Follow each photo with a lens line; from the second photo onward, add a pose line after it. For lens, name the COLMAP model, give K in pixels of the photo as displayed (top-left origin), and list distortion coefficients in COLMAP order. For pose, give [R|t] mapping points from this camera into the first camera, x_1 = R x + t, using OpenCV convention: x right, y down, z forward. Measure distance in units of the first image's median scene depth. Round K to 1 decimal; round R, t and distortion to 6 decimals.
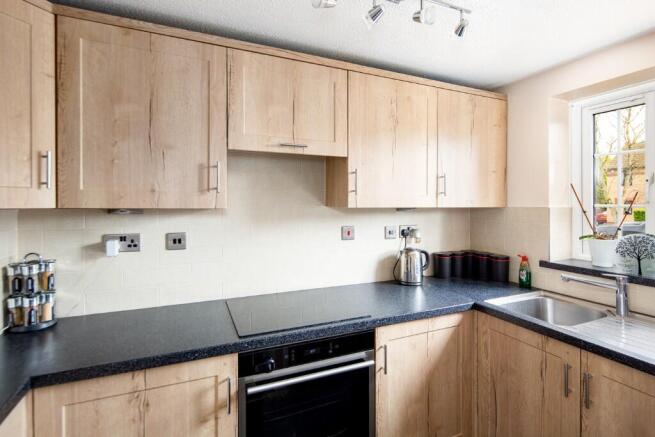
lens RADIAL K [[312.5, 0, 339.3], [0, 312.5, 206.3], [0, 0, 1]] dist [0.005193, 0.000093]
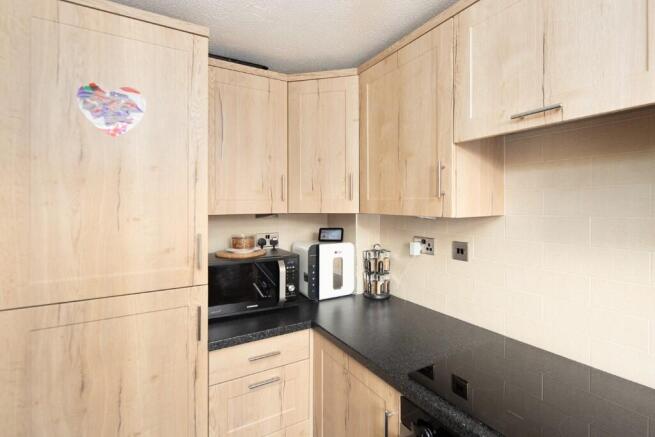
lens RADIAL K [[312.5, 0, 339.3], [0, 312.5, 206.3], [0, 0, 1]] dist [0.005193, 0.000093]
pose [[0.154534, 0.000928, -0.987987, 0.392045], [-0.009552, 0.999954, -0.000555, -0.018901], [0.987941, 0.009523, 0.154536, 0.594070]]
